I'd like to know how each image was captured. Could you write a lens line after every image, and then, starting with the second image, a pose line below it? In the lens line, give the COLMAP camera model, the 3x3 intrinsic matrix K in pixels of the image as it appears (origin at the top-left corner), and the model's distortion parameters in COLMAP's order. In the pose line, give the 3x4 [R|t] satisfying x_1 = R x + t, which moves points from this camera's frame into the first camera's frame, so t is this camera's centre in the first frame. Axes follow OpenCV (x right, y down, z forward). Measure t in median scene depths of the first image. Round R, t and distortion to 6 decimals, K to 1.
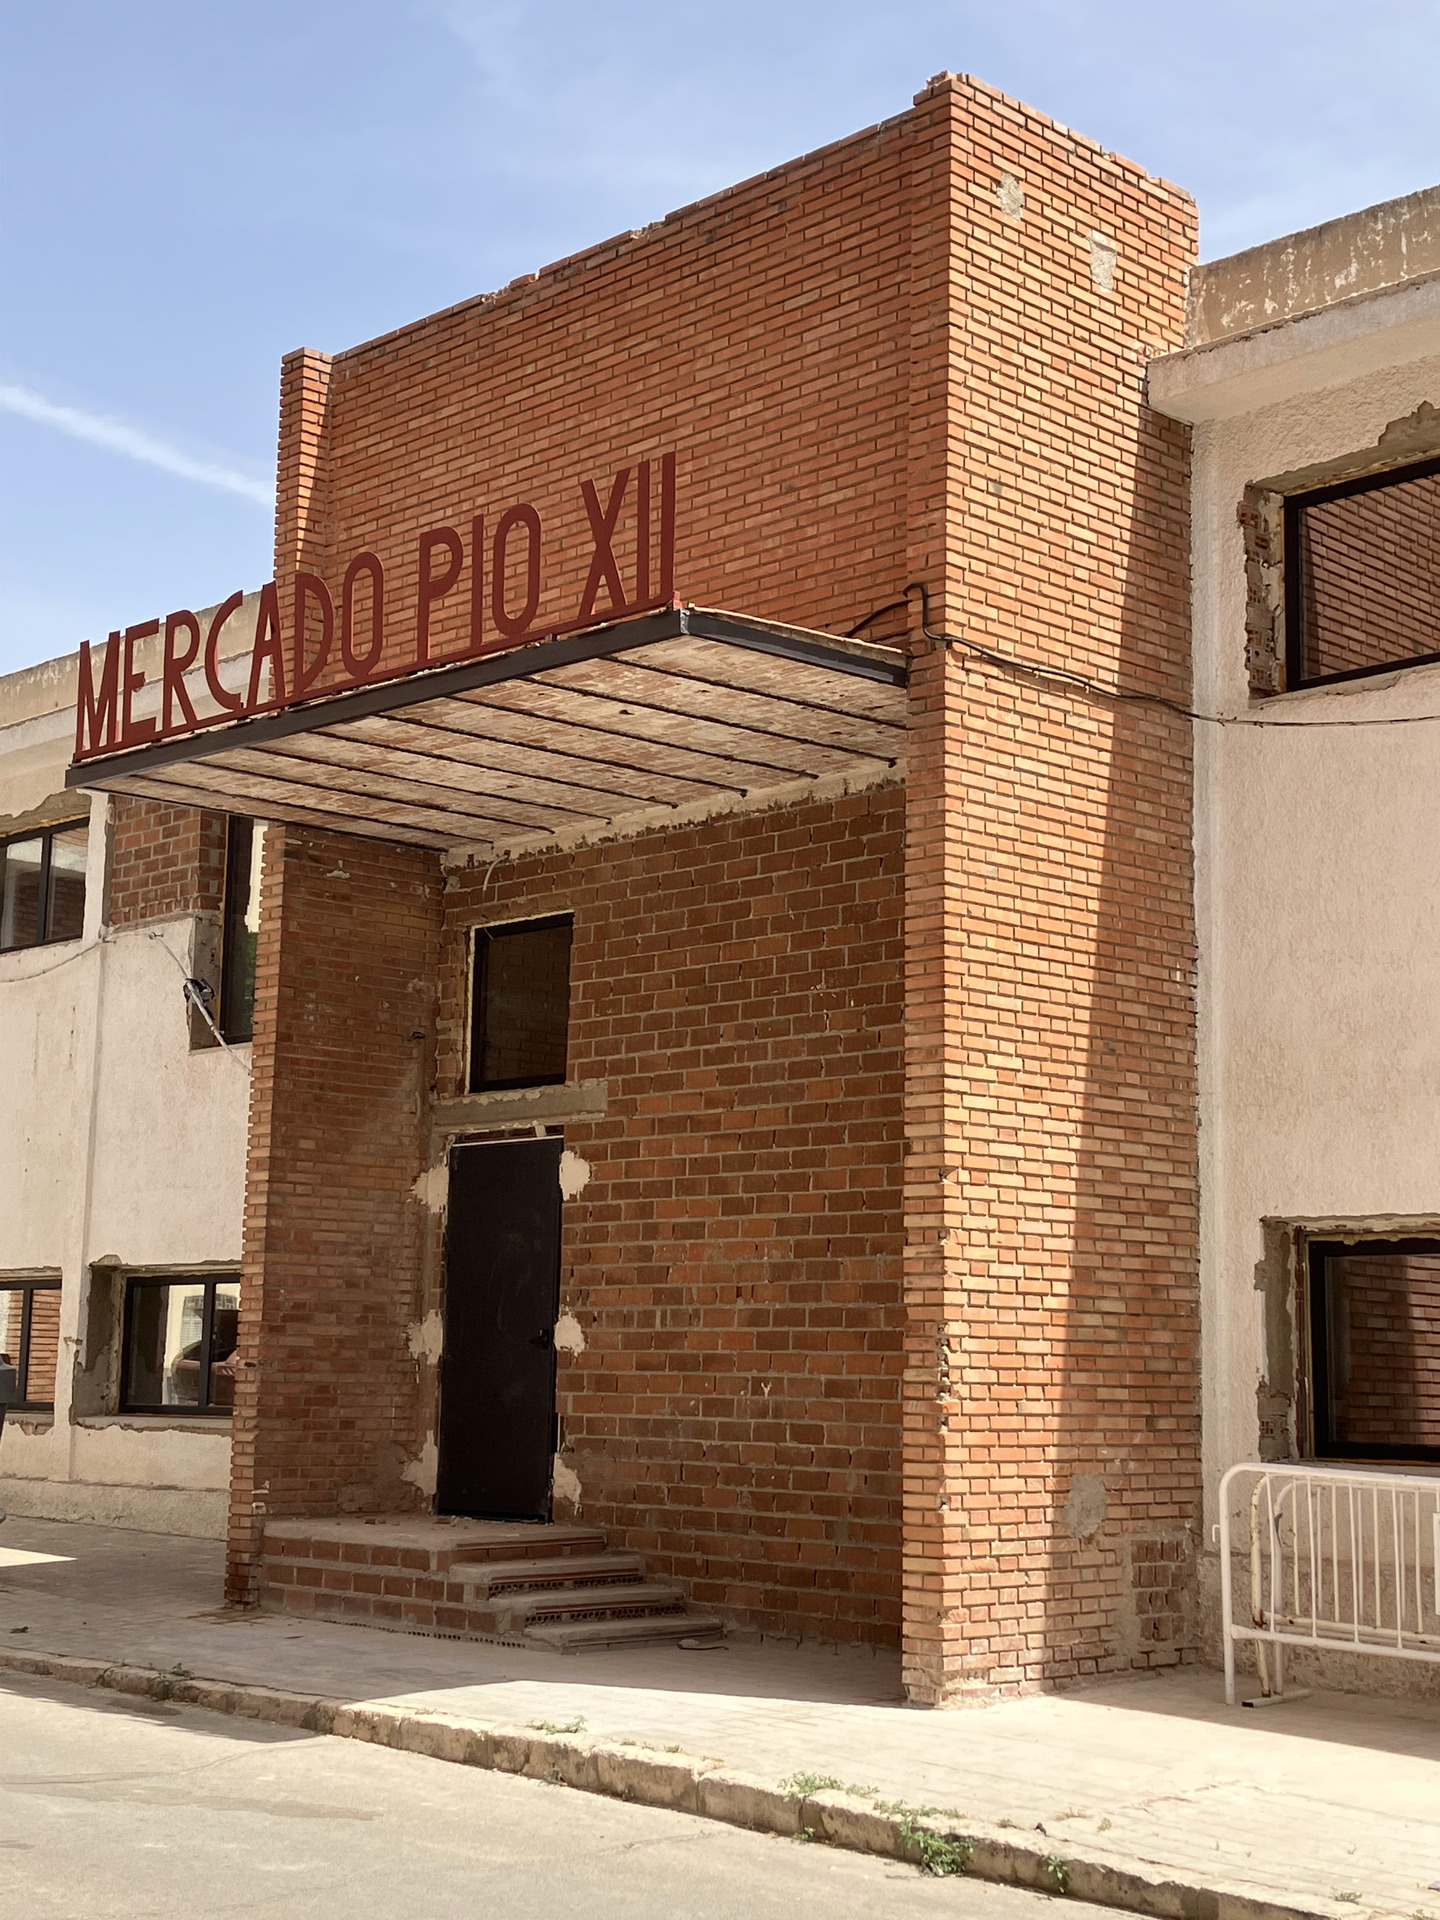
lens RADIAL K [[2641.2, 0, 720.0], [0, 2641.2, 960.0], [0, 0, 1]] dist [0.268281, -1.137230]
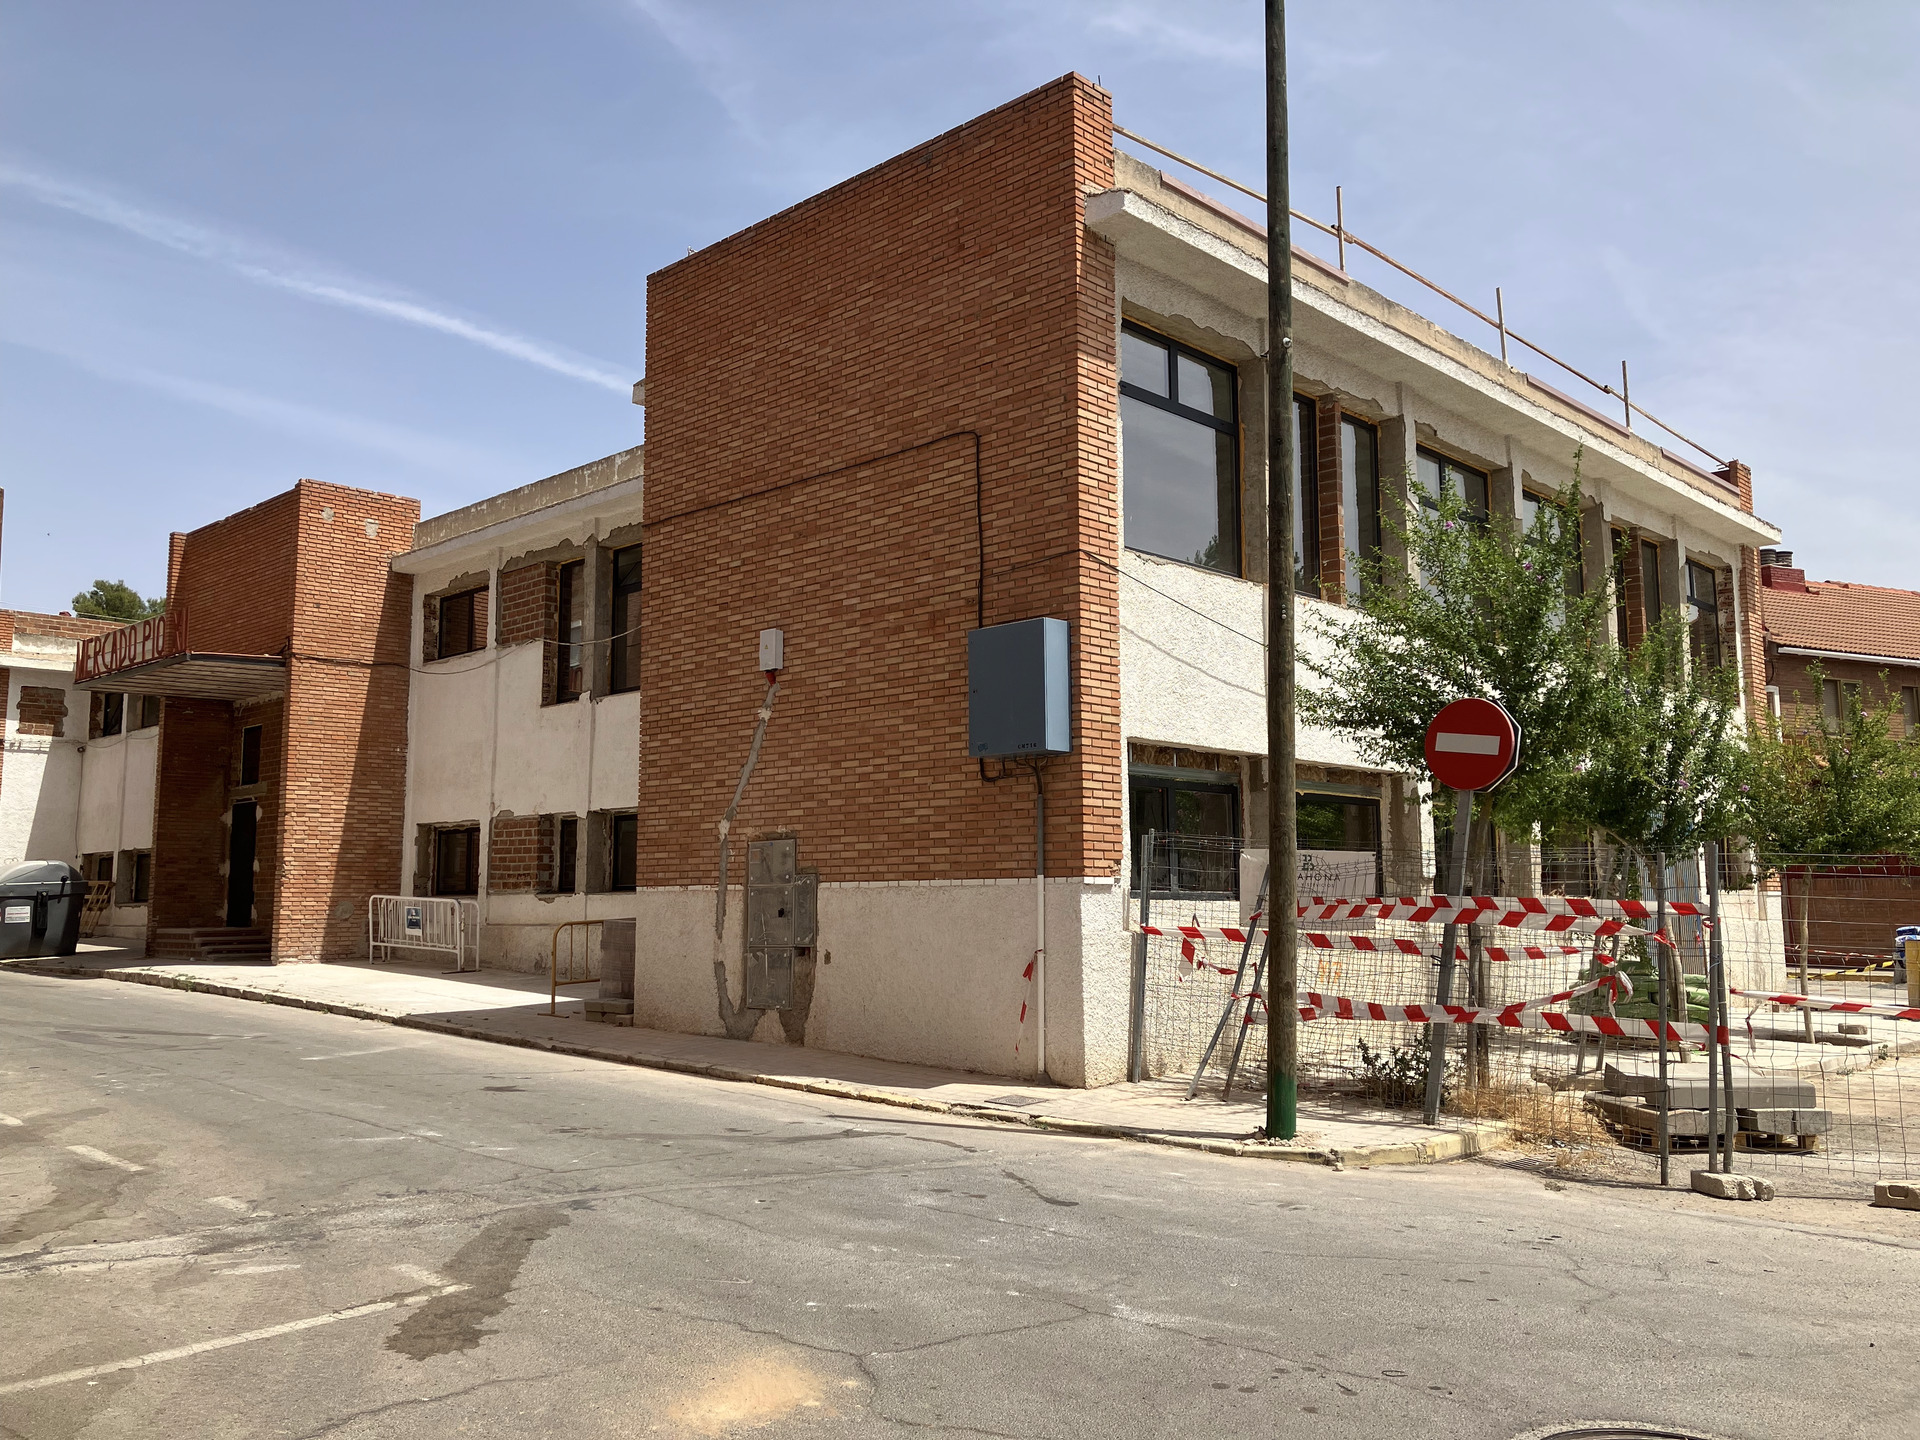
lens RADIAL K [[1662.9, 0, 960.0], [0, 1662.9, 720.0], [0, 0, 1]] dist [0.001129, 0.080737]
pose [[0.999763, -0.019099, 0.010433, 0.774678], [0.018652, 0.998968, 0.041419, -0.093997], [-0.011213, -0.041214, 0.999087, -0.954986]]
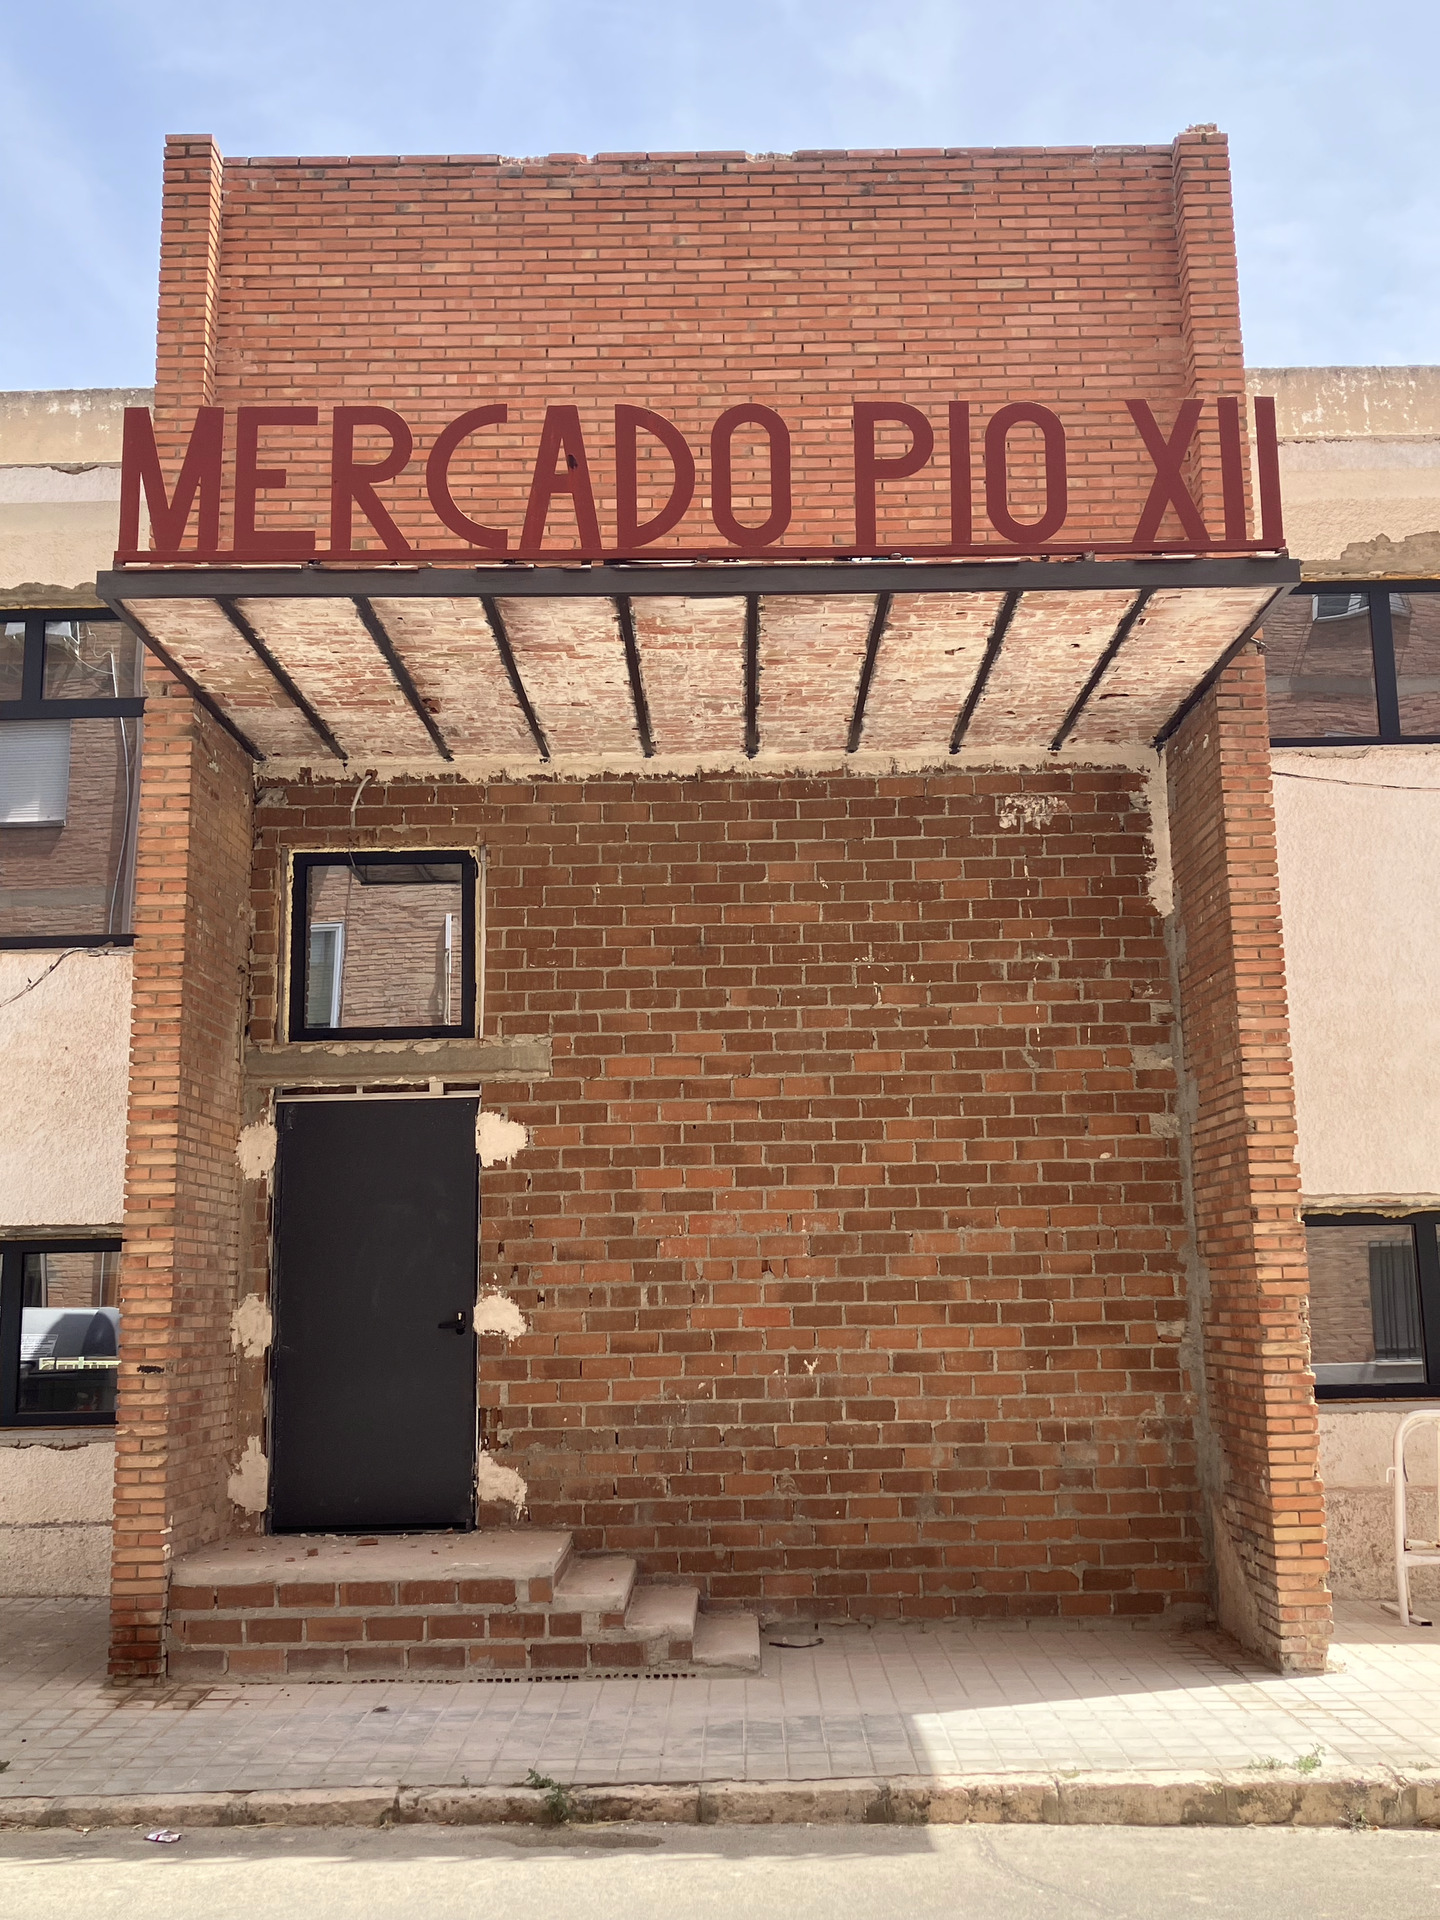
lens RADIAL K [[1960.6, 0, 723.0], [0, 1960.6, 950.3], [0, 0, 1]] dist [0.178346, -0.557829]
pose [[0.700713, 0.095820, 0.706979, -0.521383], [-0.079720, 0.995250, -0.055877, 0.052285], [-0.708975, -0.017206, 0.705024, 0.509097]]
